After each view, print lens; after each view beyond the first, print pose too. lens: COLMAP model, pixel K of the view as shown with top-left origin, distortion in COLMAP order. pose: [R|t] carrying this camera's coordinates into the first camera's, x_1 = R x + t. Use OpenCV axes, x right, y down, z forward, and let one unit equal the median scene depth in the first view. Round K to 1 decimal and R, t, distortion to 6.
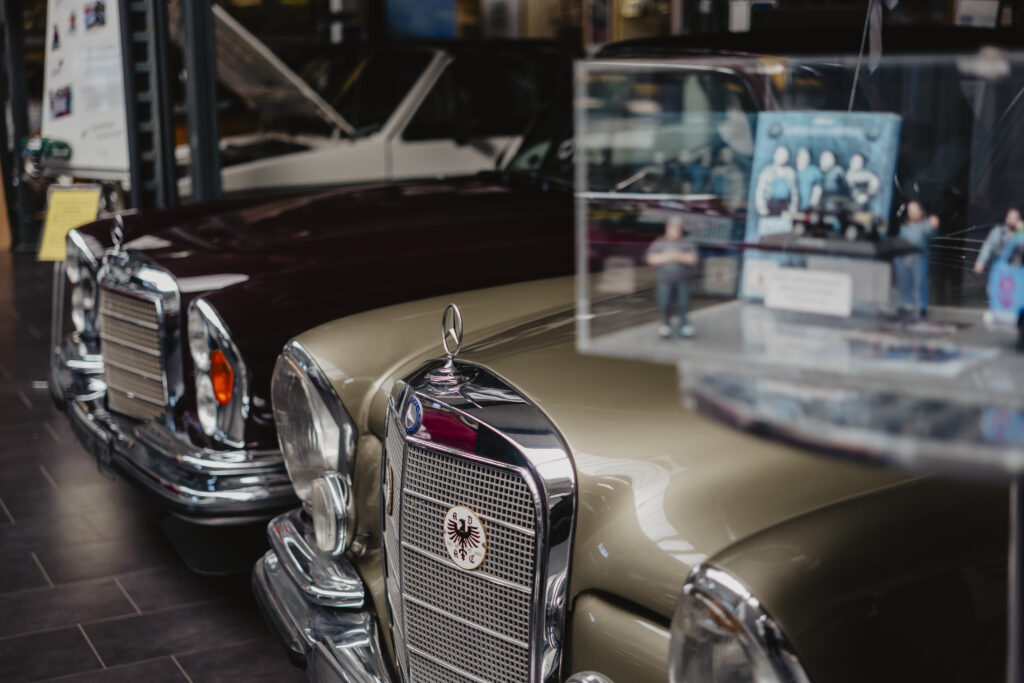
lens RADIAL K [[1549.9, 0, 512.0], [0, 1549.9, 341.5], [0, 0, 1]] dist [0.087258, -0.120739]
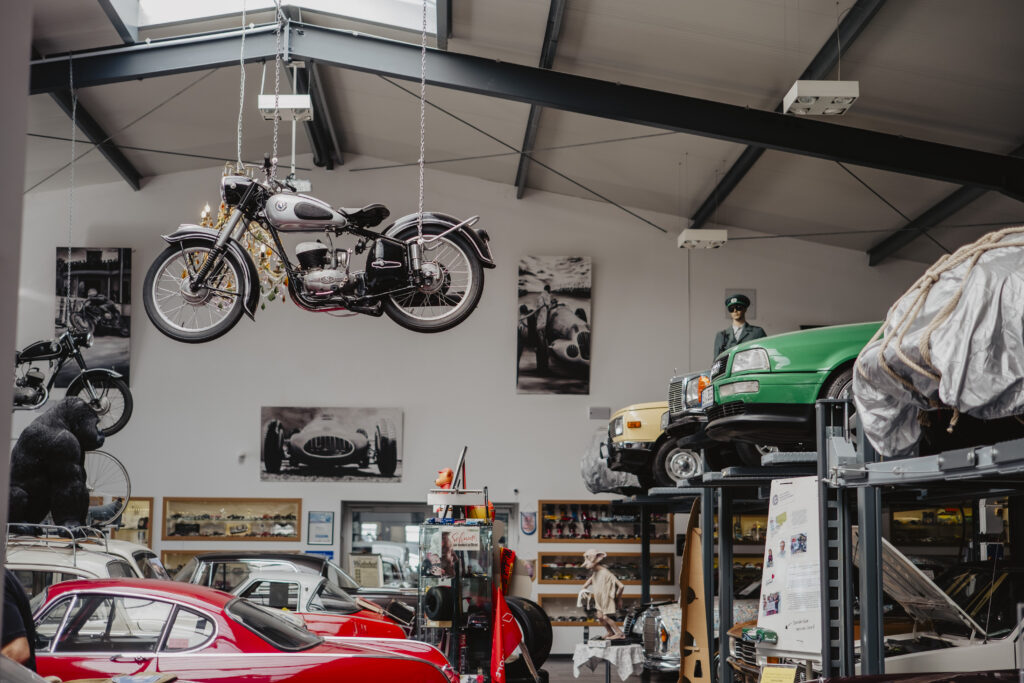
lens RADIAL K [[1538.9, 0, 512.0], [0, 1538.9, 341.5], [0, 0, 1]] dist [0.054574, -0.377449]
pose [[0.914456, -0.027238, -0.403767, 0.323053], [-0.100530, 0.951167, -0.291847, 0.253110], [0.392000, 0.307472, 0.867063, -1.819688]]
